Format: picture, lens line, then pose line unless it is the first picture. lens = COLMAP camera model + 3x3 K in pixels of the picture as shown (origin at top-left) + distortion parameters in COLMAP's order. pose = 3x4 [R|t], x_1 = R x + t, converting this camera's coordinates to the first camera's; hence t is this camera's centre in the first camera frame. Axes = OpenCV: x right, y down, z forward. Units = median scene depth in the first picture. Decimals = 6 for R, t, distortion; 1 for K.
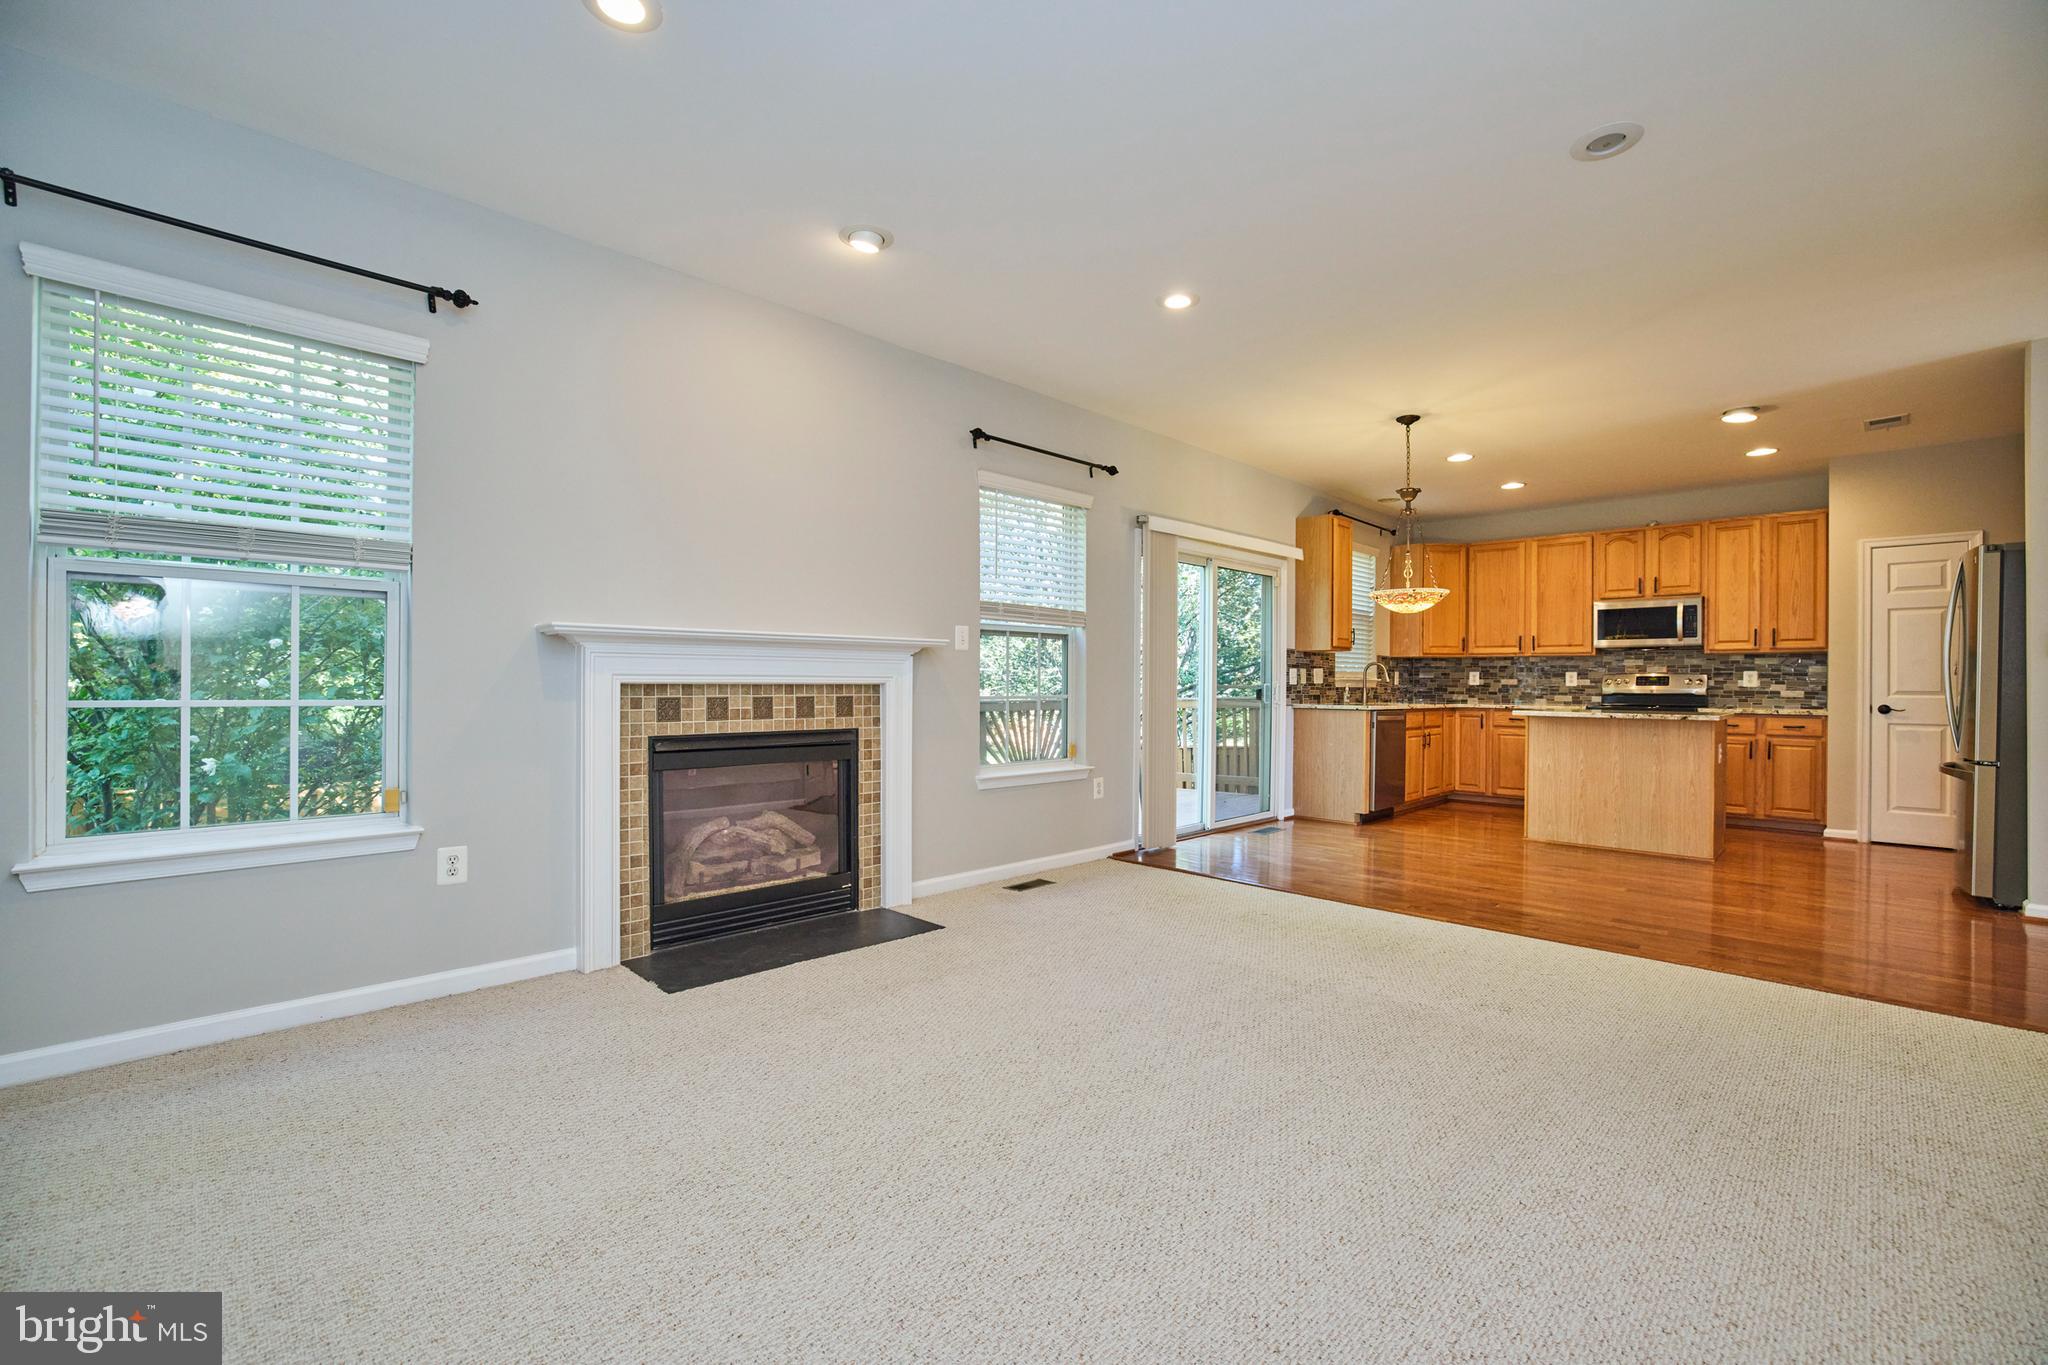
lens RADIAL K [[870.9, 0, 1116.2], [0, 870.9, 678.1], [0, 0, 1]] dist [-0.001273, 0.000032]
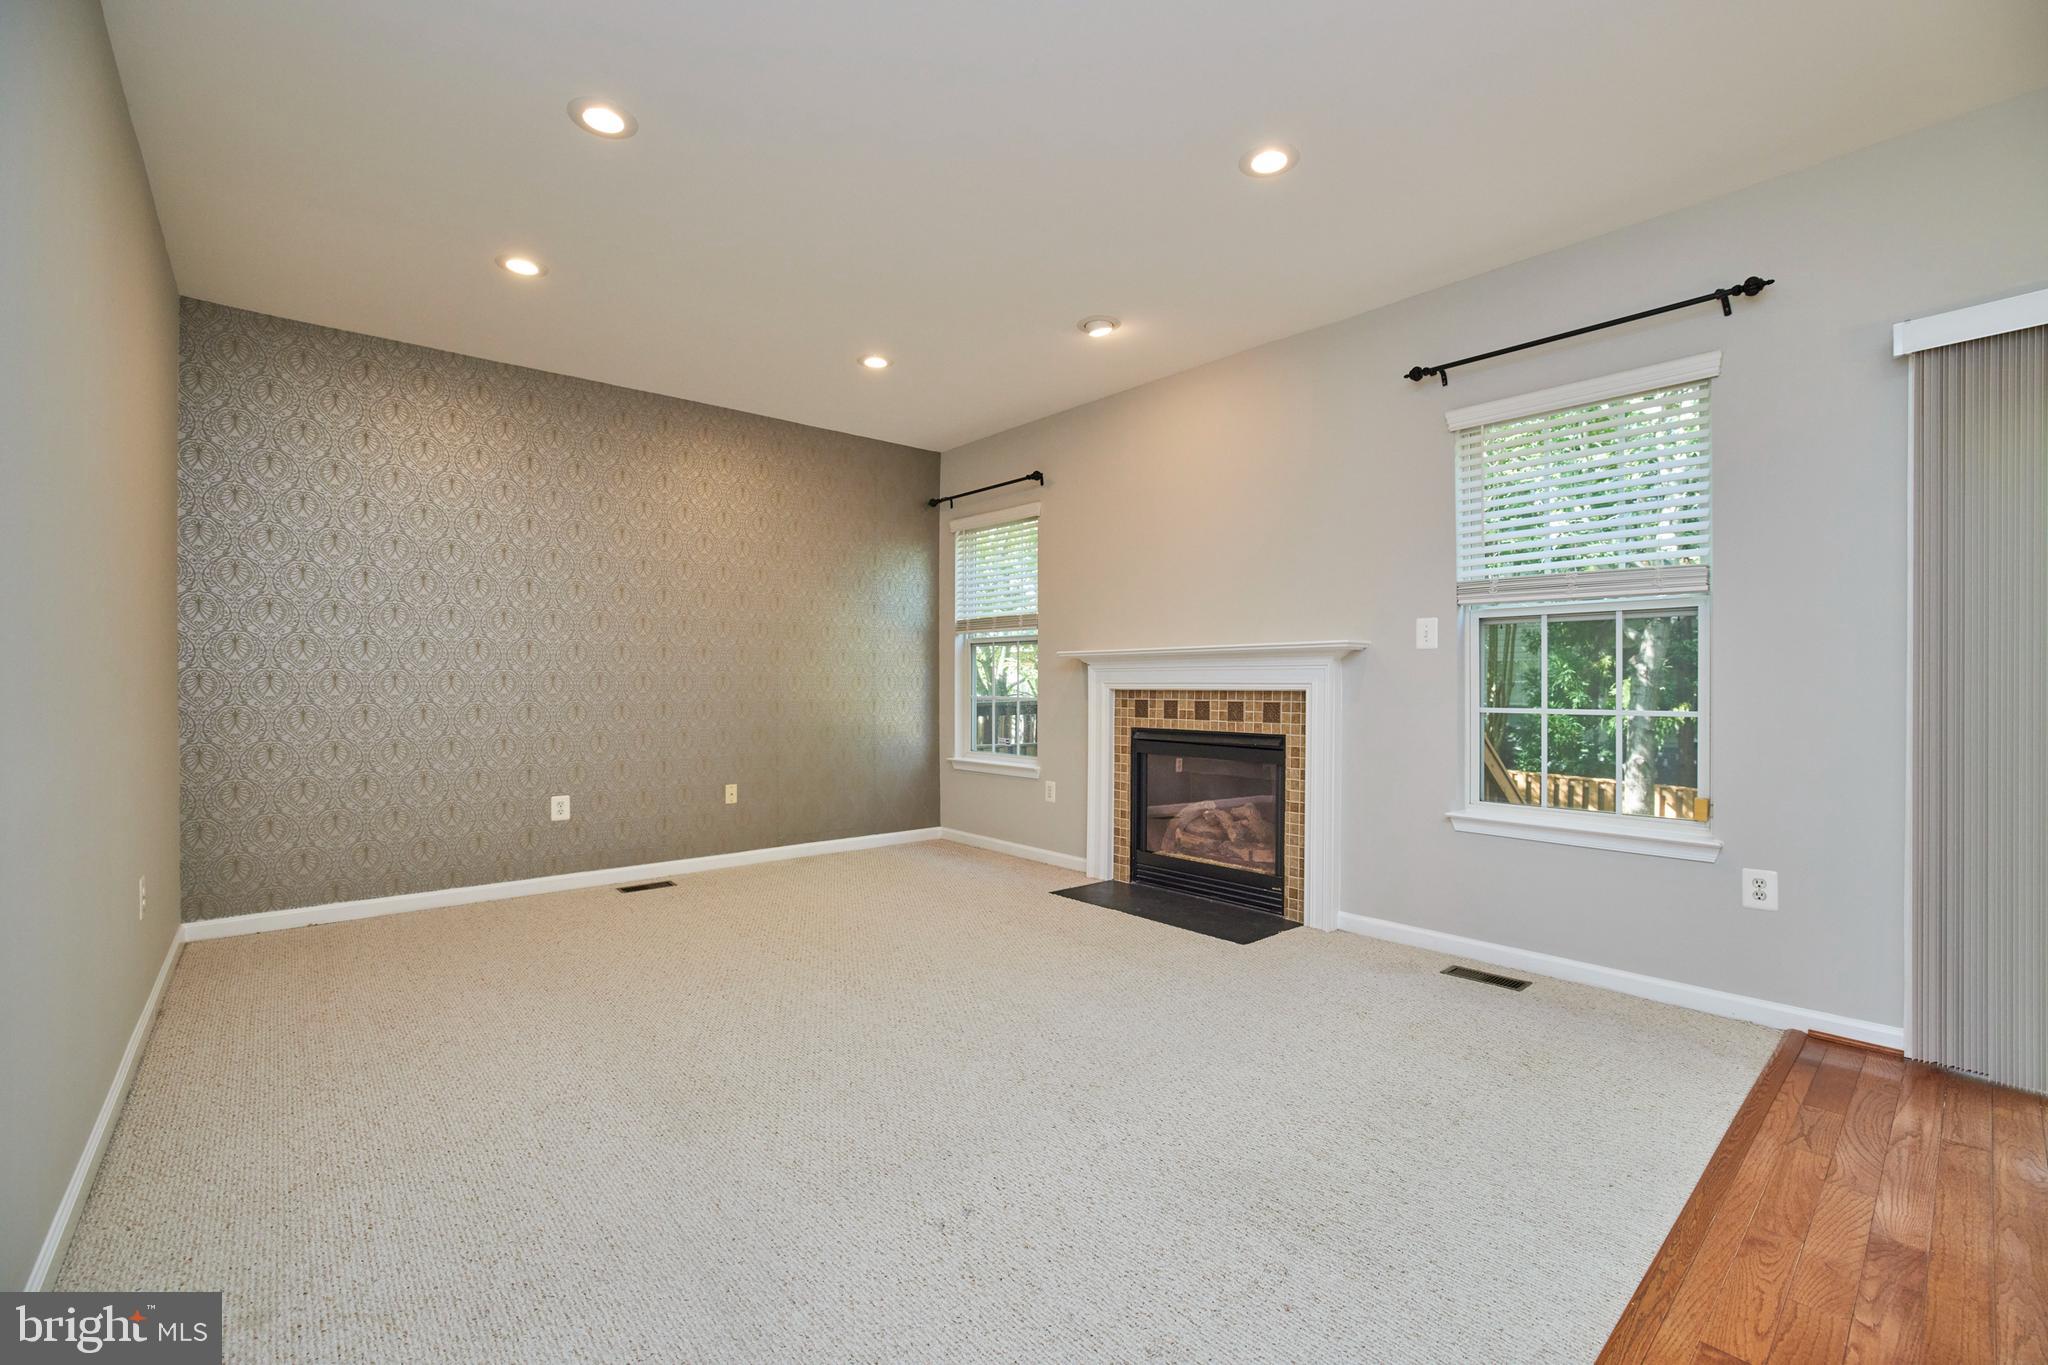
lens RADIAL K [[878.5, 0, 1023.7], [0, 878.5, 688.8], [0, 0, 1]] dist [0.002221, 0.000781]
pose [[-0.096275, -0.006369, -0.995334, 0.776426], [-0.001839, 0.999979, -0.006221, 0.012170], [0.995353, 0.001231, -0.096284, 0.842501]]
